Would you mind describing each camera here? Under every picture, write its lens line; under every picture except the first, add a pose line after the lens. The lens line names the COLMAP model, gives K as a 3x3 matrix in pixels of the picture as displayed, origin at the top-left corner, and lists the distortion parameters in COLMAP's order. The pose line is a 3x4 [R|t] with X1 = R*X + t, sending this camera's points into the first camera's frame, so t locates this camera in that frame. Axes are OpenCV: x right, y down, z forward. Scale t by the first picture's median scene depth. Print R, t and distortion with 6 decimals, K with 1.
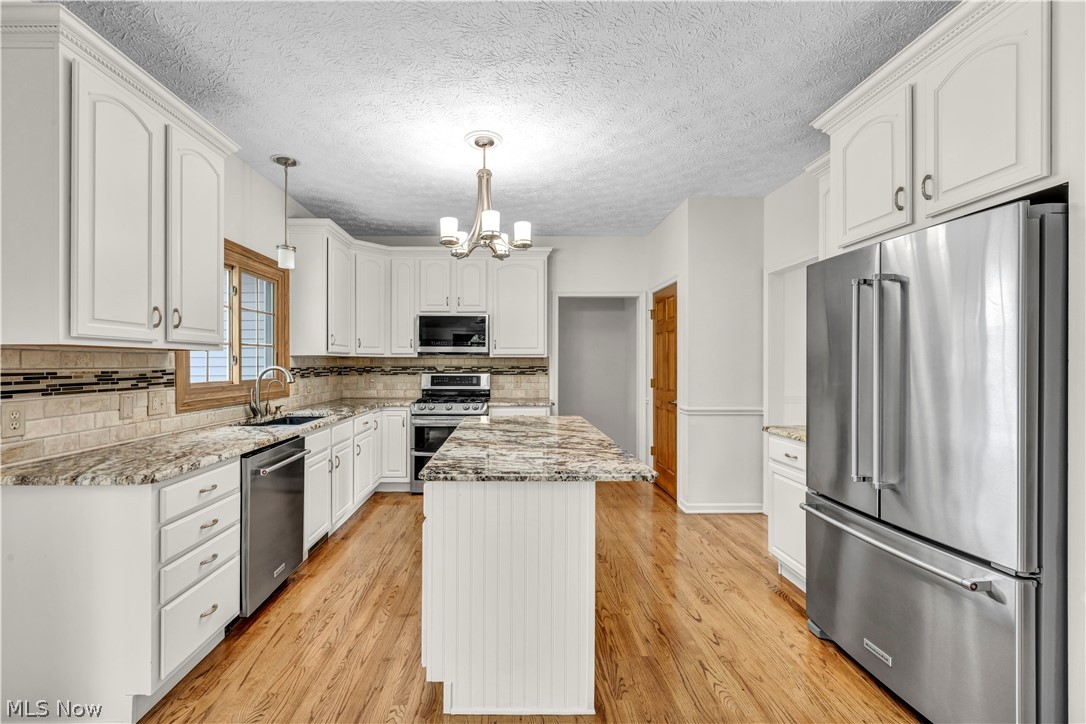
lens RADIAL K [[445.4, 0, 507.6], [0, 445.4, 363.5], [0, 0, 1]] dist [0.002266, -0.000602]
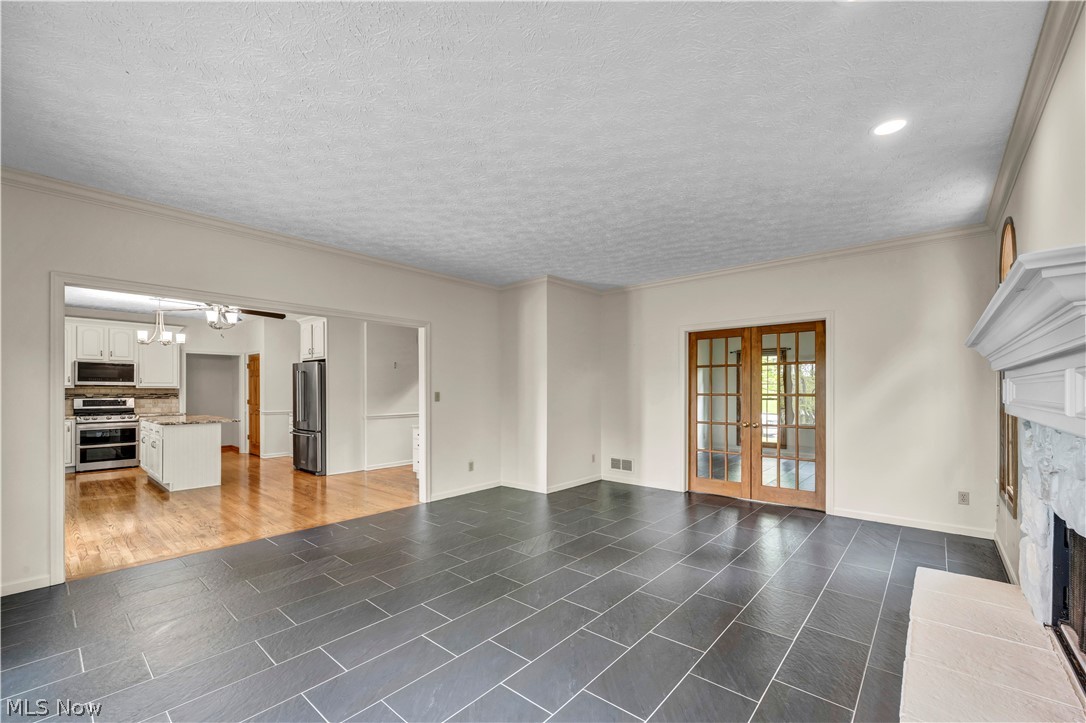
lens RADIAL K [[445.4, 0, 538.3], [0, 445.4, 389.6], [0, 0, 1]] dist [0.002266, -0.000602]
pose [[0.657424, 0.000664, 0.753520, -0.337111], [0.003198, 0.999988, -0.003671, 0.002329], [-0.753514, 0.004823, 0.657414, -1.351448]]
